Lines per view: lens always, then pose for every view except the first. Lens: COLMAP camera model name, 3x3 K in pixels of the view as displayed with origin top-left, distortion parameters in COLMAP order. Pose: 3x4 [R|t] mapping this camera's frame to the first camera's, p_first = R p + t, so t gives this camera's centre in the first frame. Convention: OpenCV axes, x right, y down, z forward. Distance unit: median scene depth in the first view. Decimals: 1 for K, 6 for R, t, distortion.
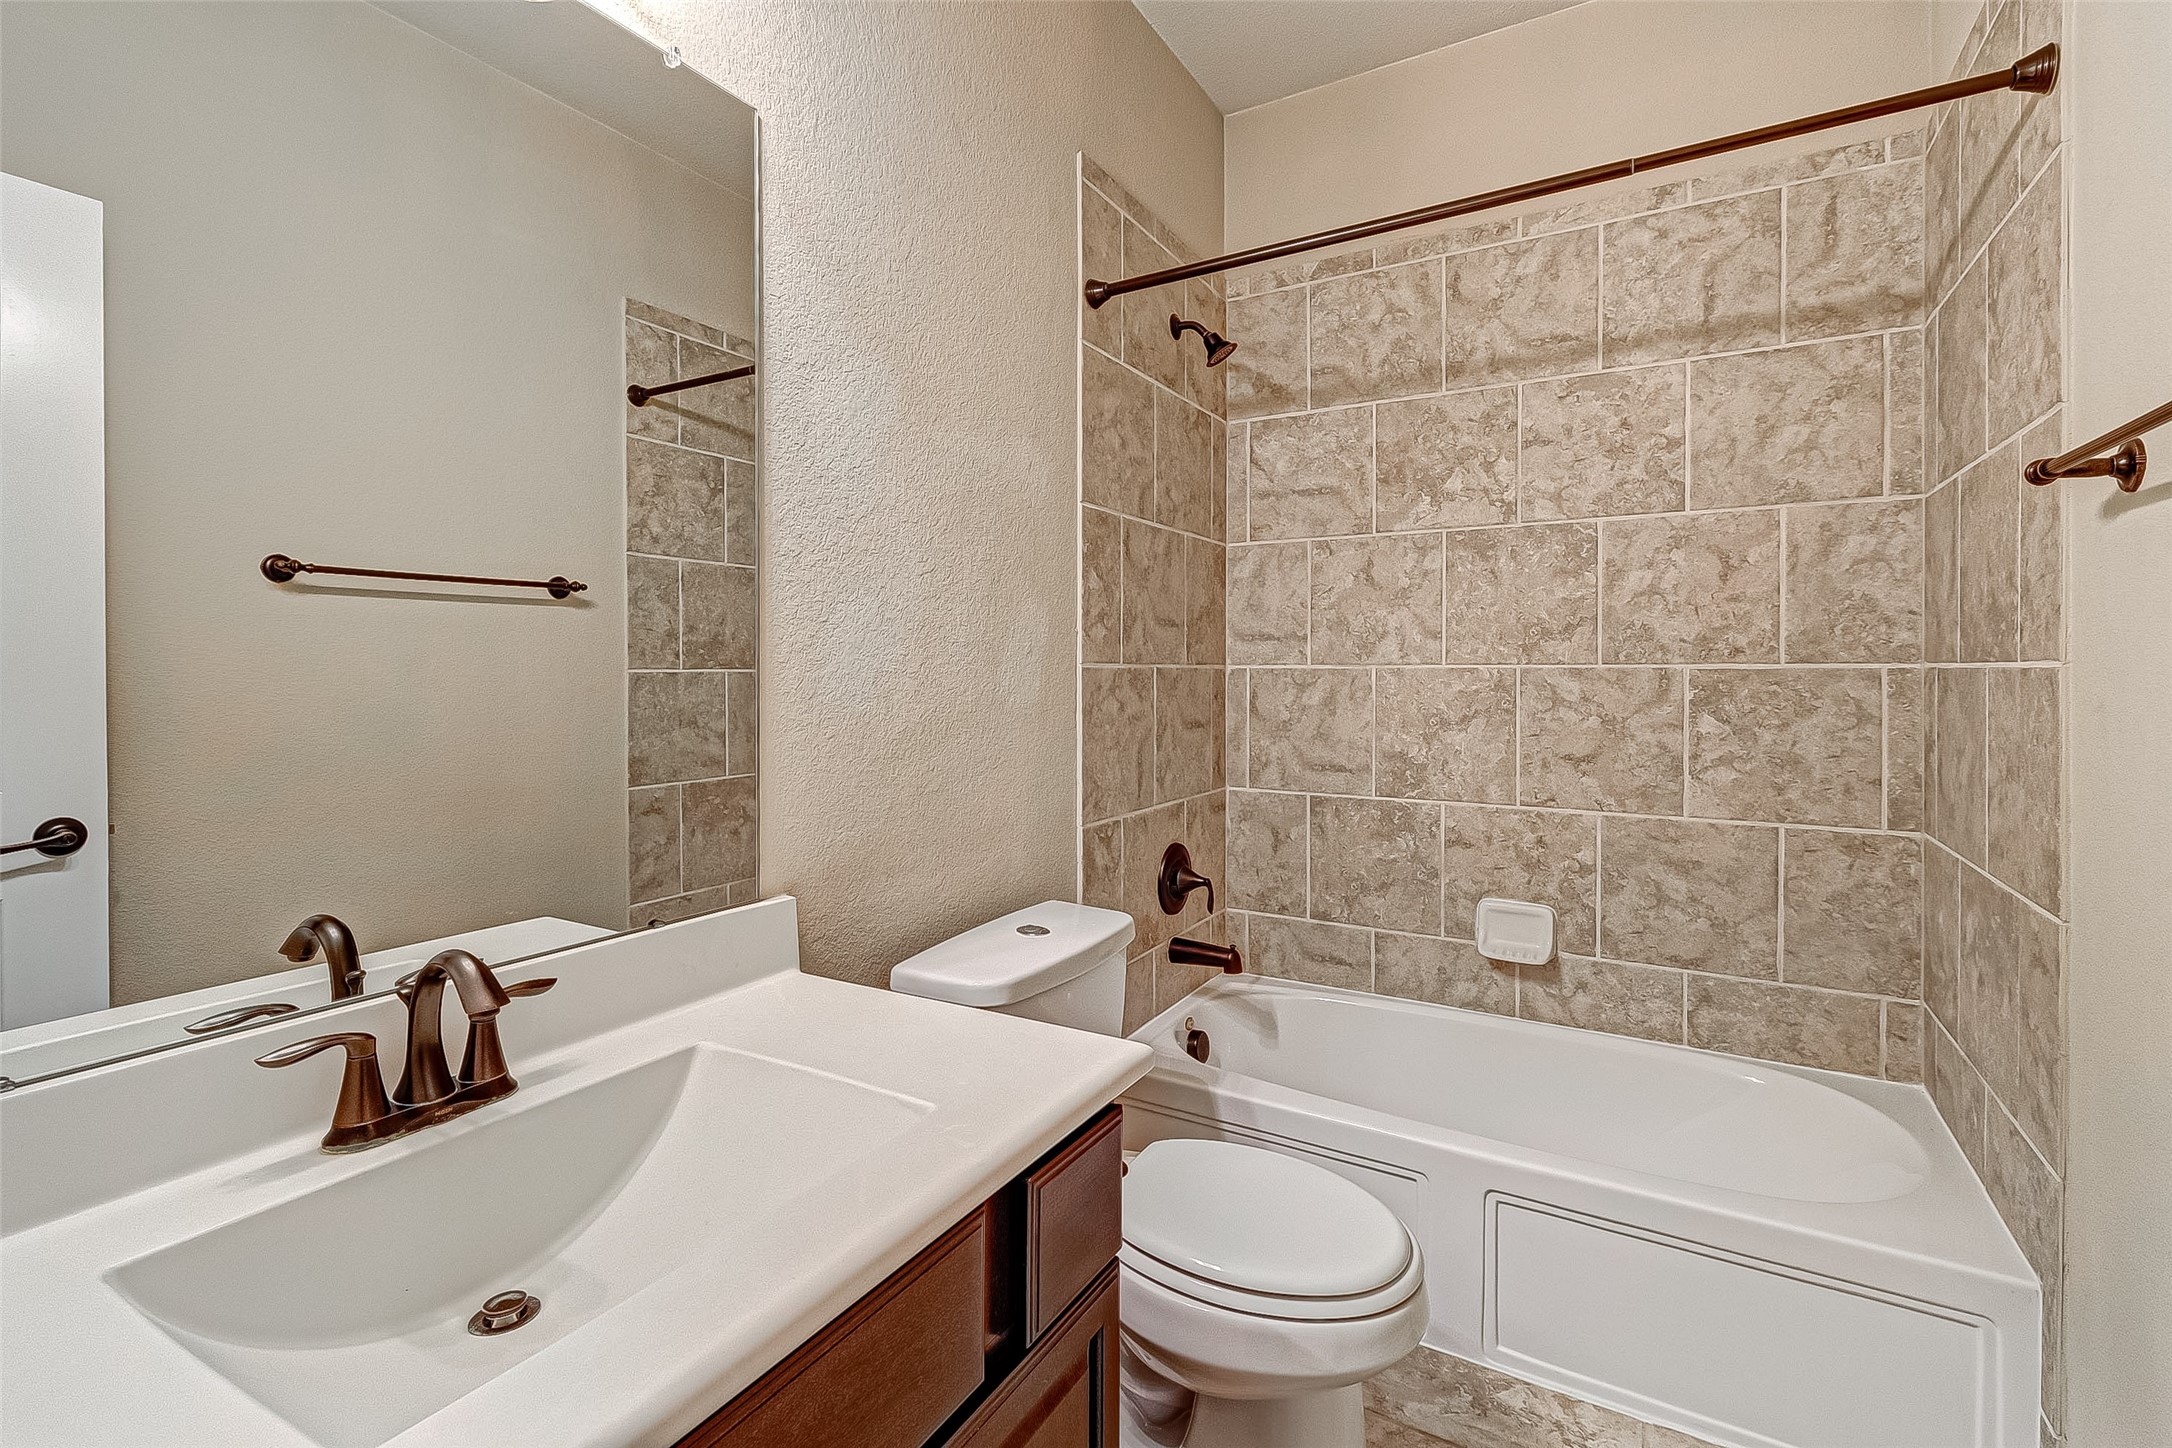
lens RADIAL K [[991.4, 0, 1084.1], [0, 991.4, 684.3], [0, 0, 1]] dist [0.013985, -0.000179]
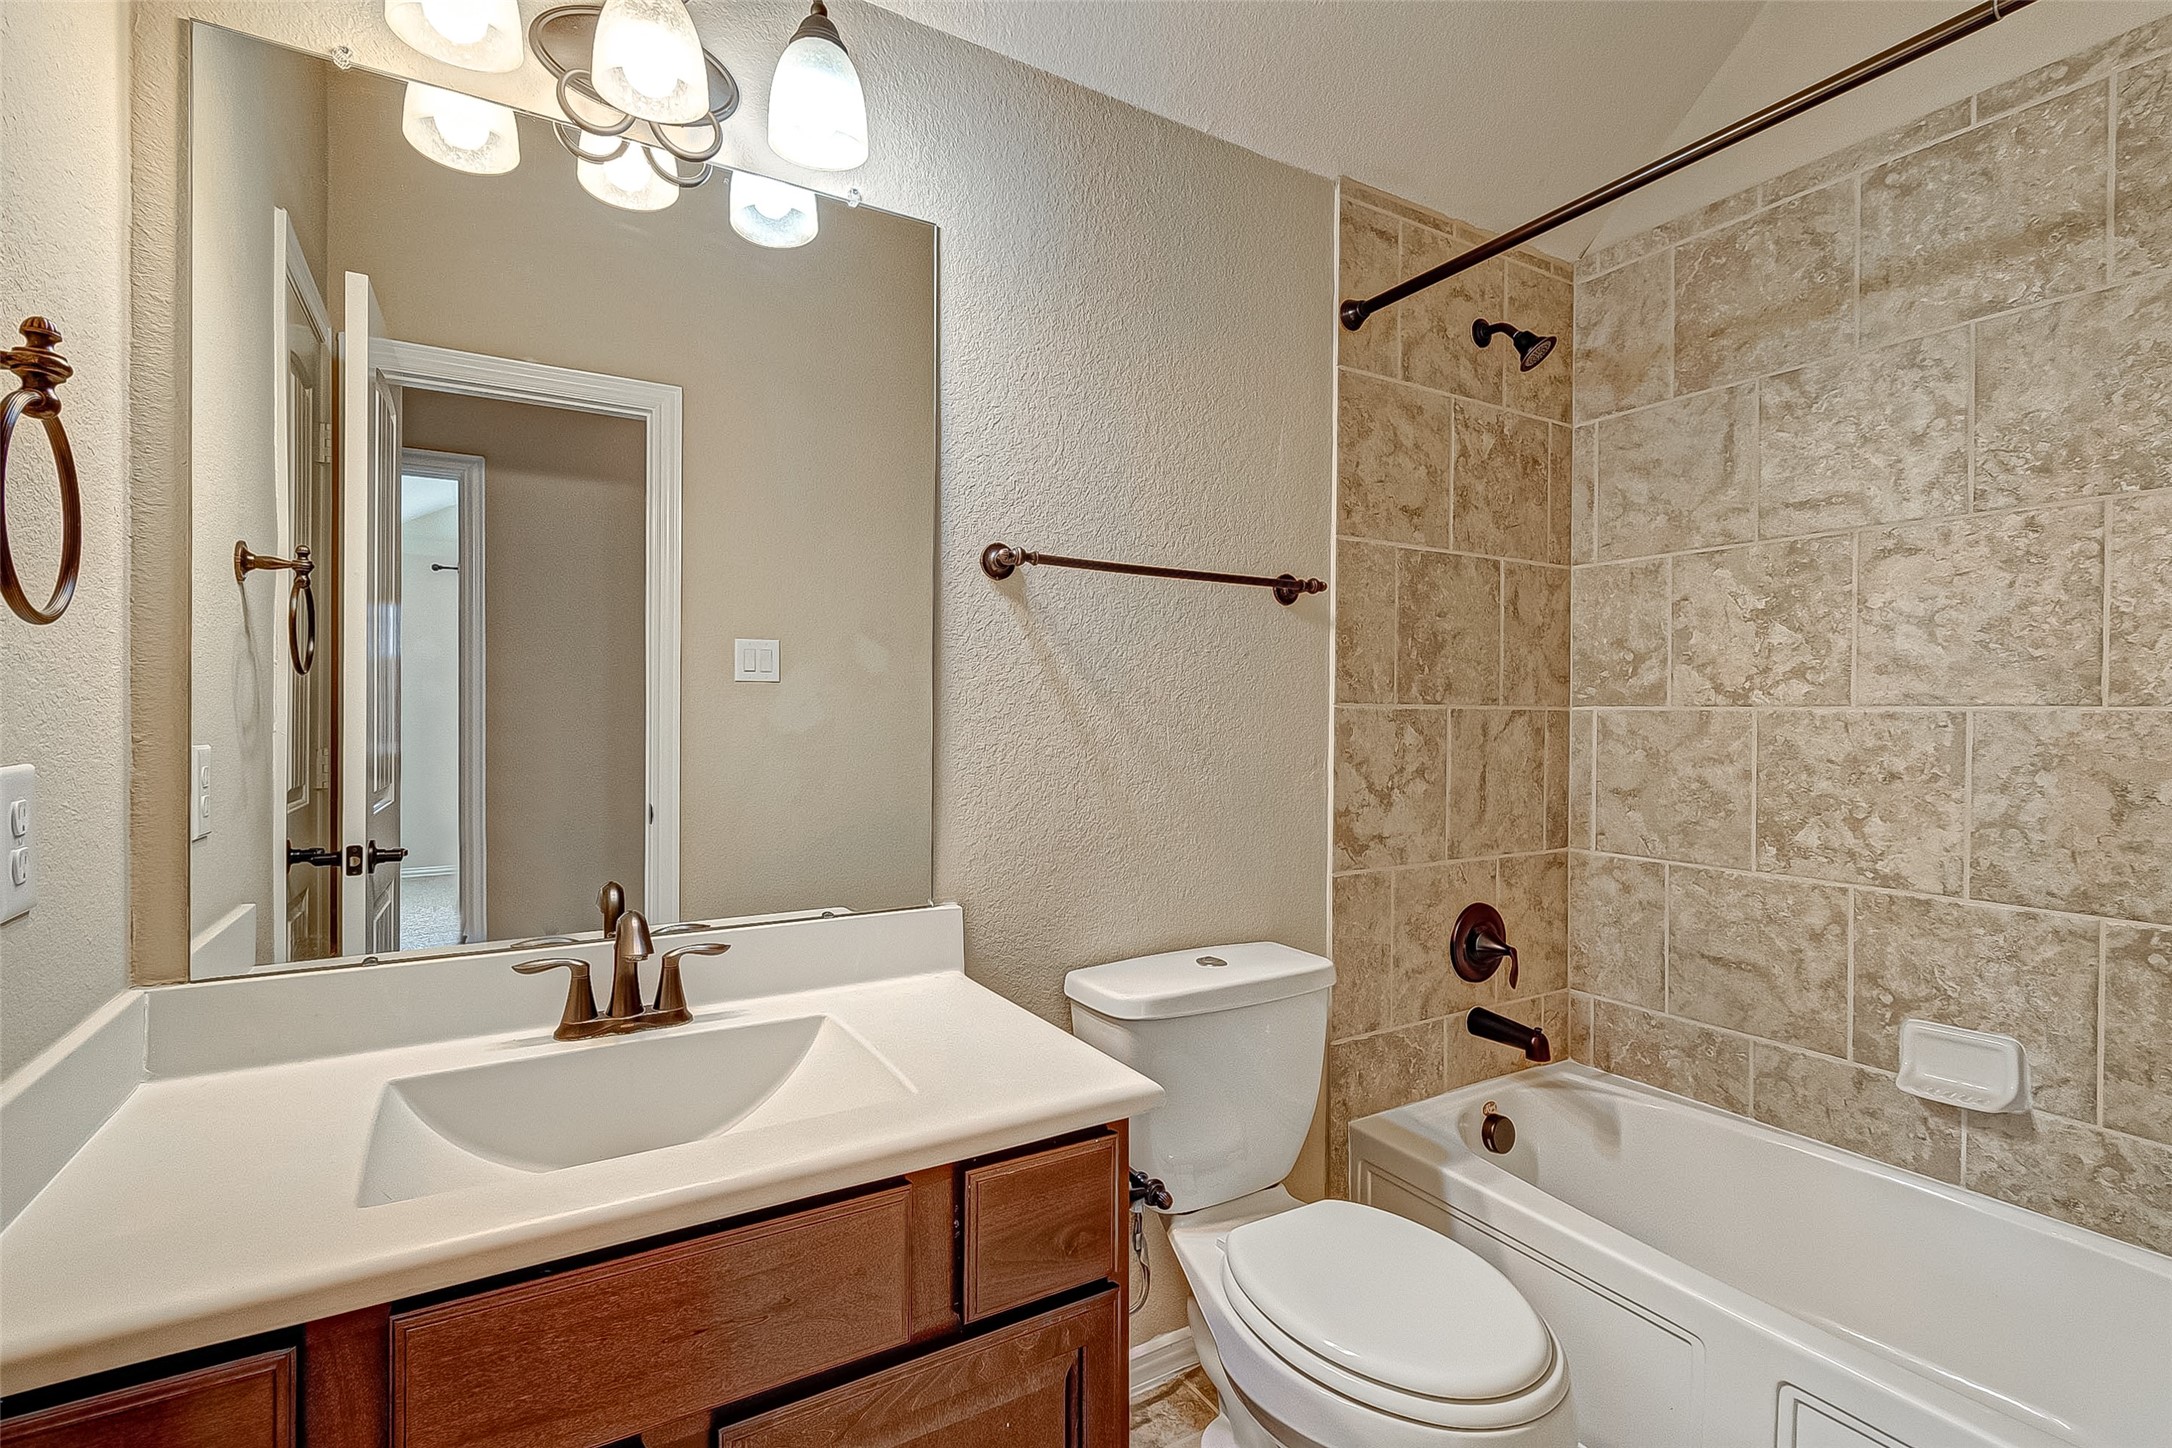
lens RADIAL K [[982.7, 0, 1086.0], [0, 982.7, 724.0], [0, 0, 1]] dist [0.014195, 0.000065]
pose [[0.879816, 0.004500, -0.475293, 0.219333], [-0.010123, 0.999906, -0.009273, 0.009545], [0.475207, 0.012970, 0.879779, 0.046105]]
